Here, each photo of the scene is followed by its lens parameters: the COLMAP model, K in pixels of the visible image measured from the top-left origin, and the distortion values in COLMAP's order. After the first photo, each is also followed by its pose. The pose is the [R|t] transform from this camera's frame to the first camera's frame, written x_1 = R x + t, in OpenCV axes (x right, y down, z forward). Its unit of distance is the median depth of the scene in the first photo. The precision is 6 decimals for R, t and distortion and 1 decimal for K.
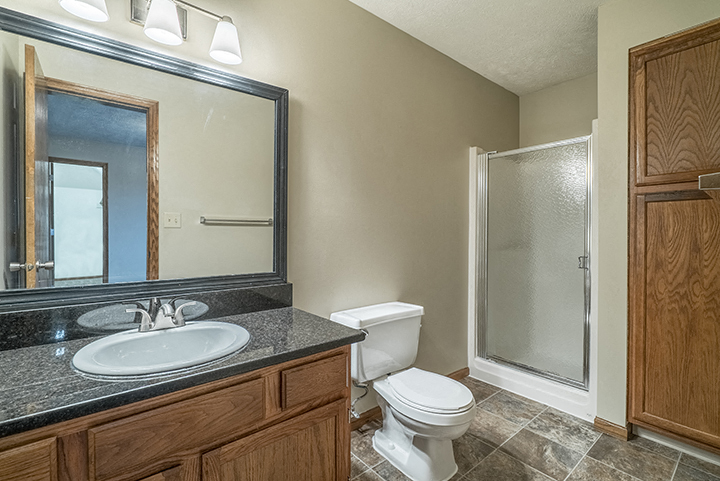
lens RADIAL K [[328.8, 0, 360.0], [0, 328.8, 240.5], [0, 0, 1]] dist [0.000462, 0.000120]
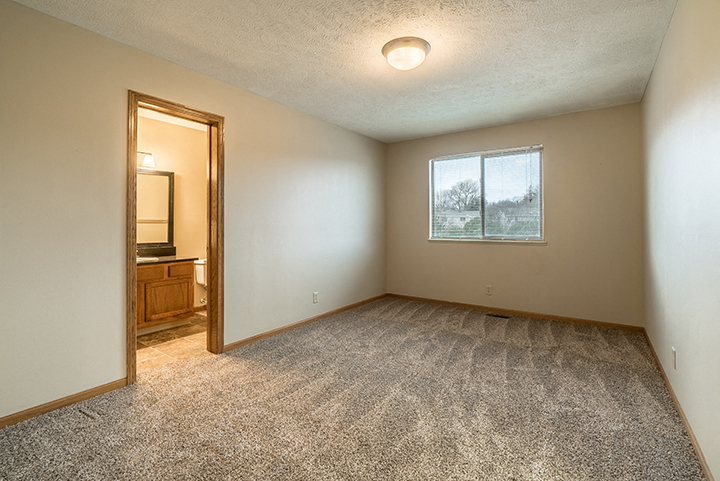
lens RADIAL K [[328.8, 0, 360.0], [0, 328.8, 240.5], [0, 0, 1]] dist [0.000462, 0.000120]
pose [[0.967647, 0.009796, 0.252117, 0.571140], [-0.008585, 0.999946, -0.005905, 0.096367], [-0.252161, 0.003549, 0.967679, -1.963167]]
